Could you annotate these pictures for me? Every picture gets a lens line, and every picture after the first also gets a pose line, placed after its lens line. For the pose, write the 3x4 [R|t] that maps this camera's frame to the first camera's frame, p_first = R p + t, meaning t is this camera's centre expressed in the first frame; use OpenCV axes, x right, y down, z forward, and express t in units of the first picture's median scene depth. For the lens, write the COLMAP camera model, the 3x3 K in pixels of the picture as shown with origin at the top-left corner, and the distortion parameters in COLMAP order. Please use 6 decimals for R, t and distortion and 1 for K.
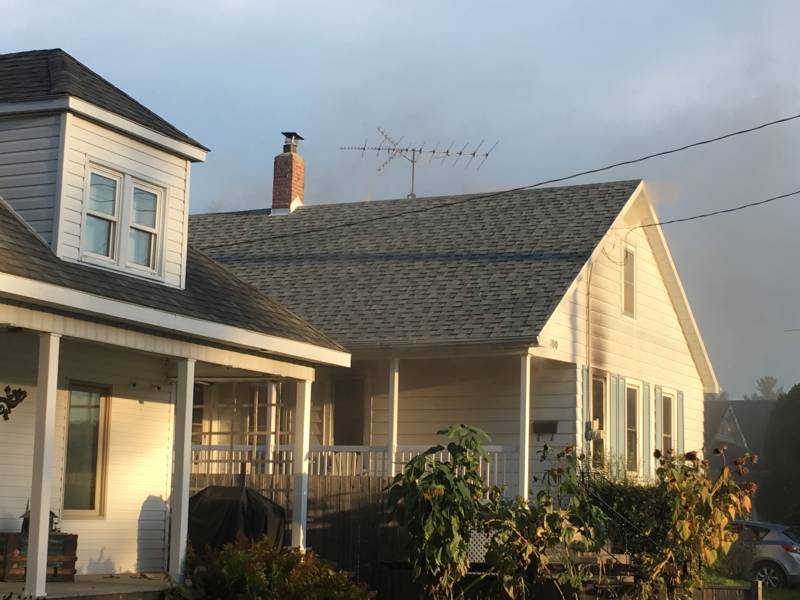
lens RADIAL K [[1455.5, 0, 416.2], [0, 1455.5, 299.9], [0, 0, 1]] dist [0.027875, 0.092228]
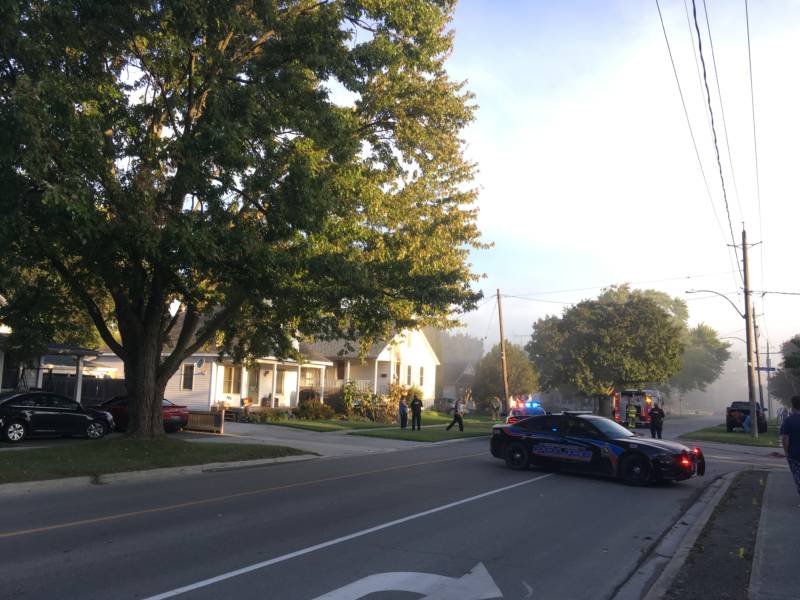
lens RADIAL K [[688.5, 0, 400.0], [0, 688.5, 300.0], [0, 0, 1]] dist [0.013492, 0.003578]
pose [[0.999483, 0.006706, -0.031439, 0.228814], [-0.006645, 0.999976, 0.002058, -0.162797], [0.031452, -0.001848, 0.999504, -1.186280]]
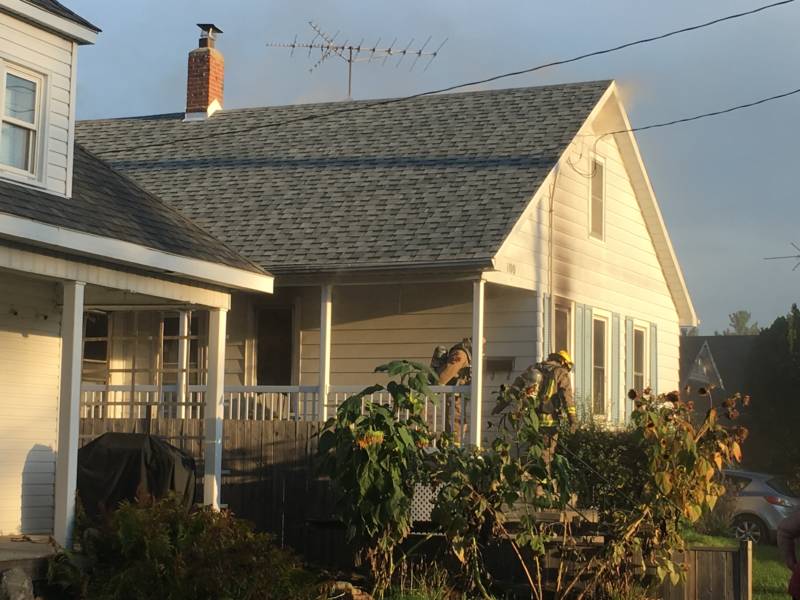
lens RADIAL K [[1606.9, 0, 400.0], [0, 1606.9, 300.0], [0, 0, 1]] dist [0.015783, 0.030726]
pose [[0.999631, 0.000414, 0.027154, 0.003222], [-0.001657, 0.998951, 0.045770, 0.007127], [-0.027107, -0.045798, 0.998583, 0.061768]]
